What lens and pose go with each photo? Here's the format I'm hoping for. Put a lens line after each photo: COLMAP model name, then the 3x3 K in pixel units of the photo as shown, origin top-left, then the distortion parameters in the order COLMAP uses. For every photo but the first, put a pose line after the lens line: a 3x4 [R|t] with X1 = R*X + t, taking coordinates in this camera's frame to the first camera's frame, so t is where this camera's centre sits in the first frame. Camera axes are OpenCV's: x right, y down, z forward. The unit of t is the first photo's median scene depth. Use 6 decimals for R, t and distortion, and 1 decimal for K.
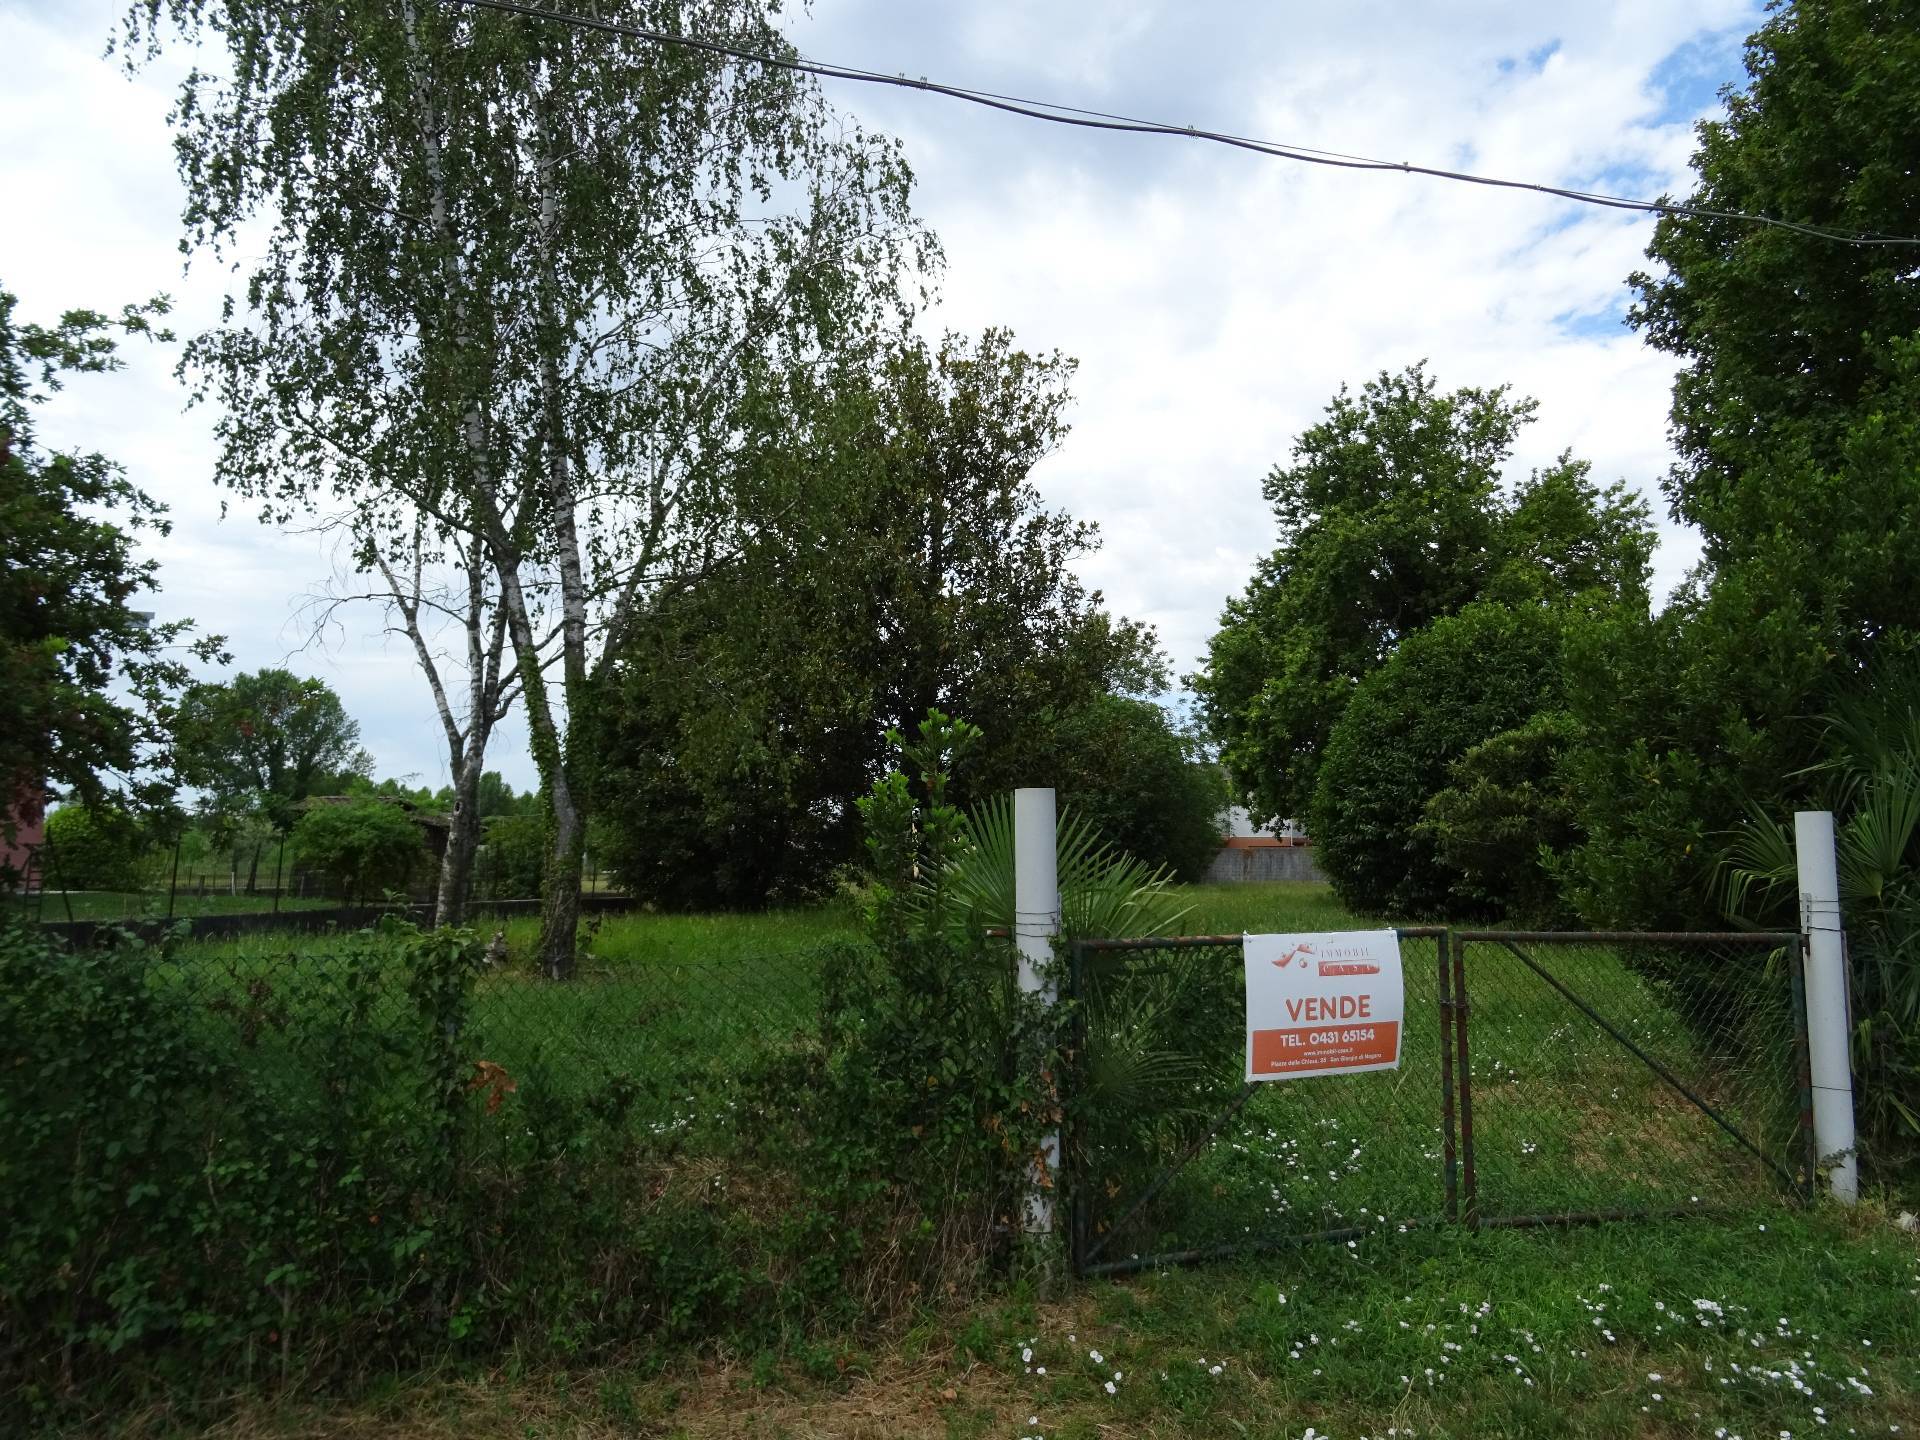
lens RADIAL K [[1368.7, 0, 963.6], [0, 1368.7, 721.1], [0, 0, 1]] dist [-0.005644, -0.005792]
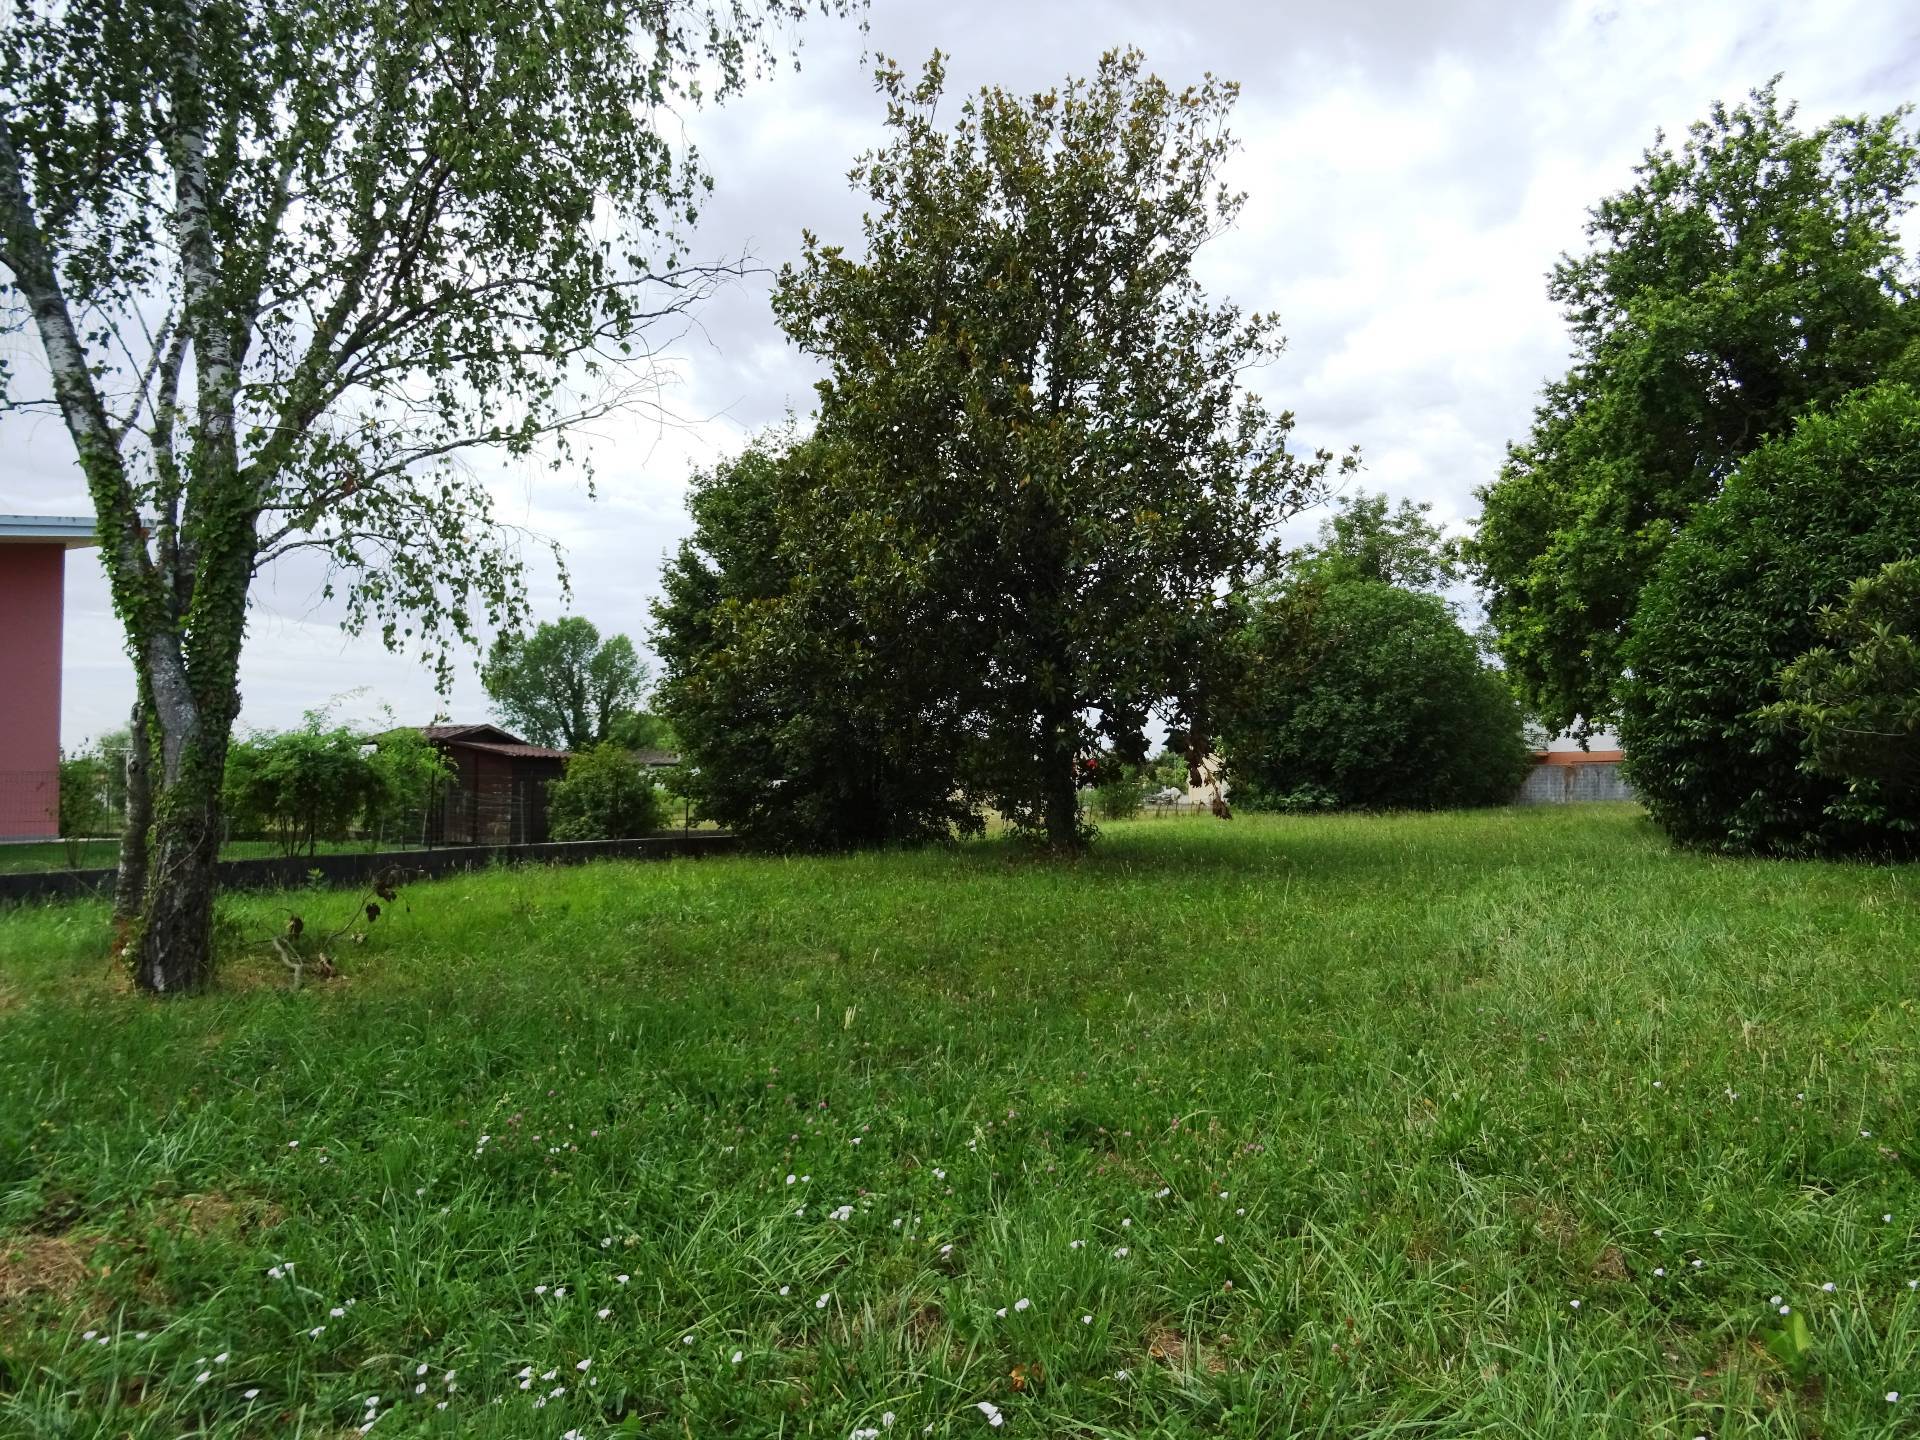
lens RADIAL K [[1368.7, 0, 963.6], [0, 1368.7, 721.1], [0, 0, 1]] dist [-0.005644, -0.005792]
pose [[0.974039, -0.030867, -0.224267, 0.068563], [0.042428, 0.997998, 0.046911, 0.021676], [0.222370, -0.055208, 0.973398, 0.185065]]
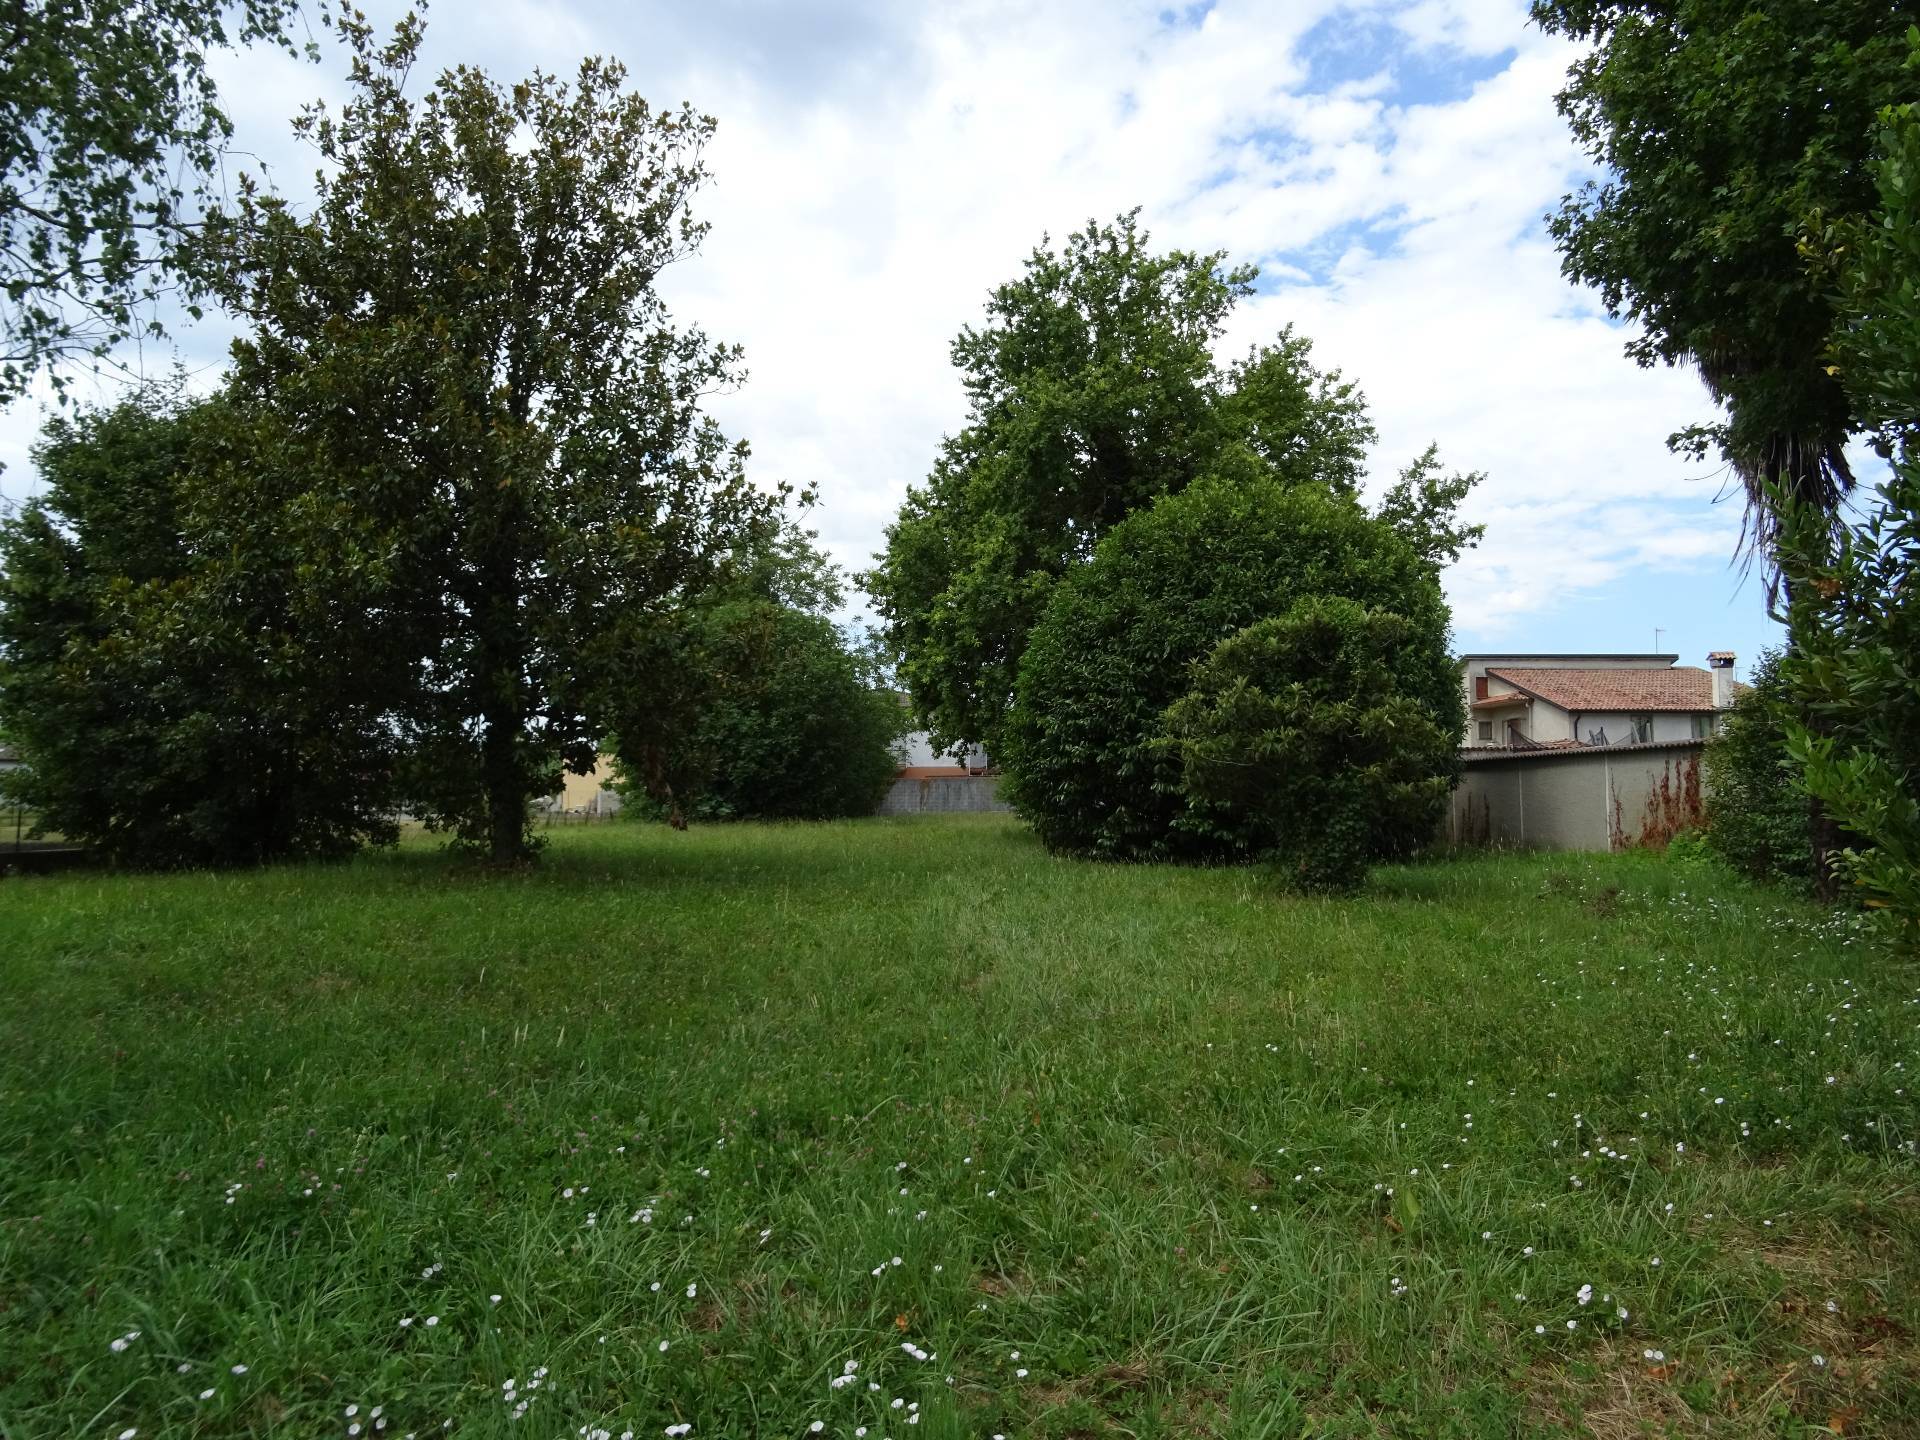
lens RADIAL K [[1368.7, 0, 963.6], [0, 1368.7, 721.1], [0, 0, 1]] dist [-0.005644, -0.005792]
pose [[0.972752, 0.003250, 0.231823, 0.031848], [-0.014699, 0.998755, 0.047679, 0.017859], [-0.231380, -0.049788, 0.971589, 0.170357]]
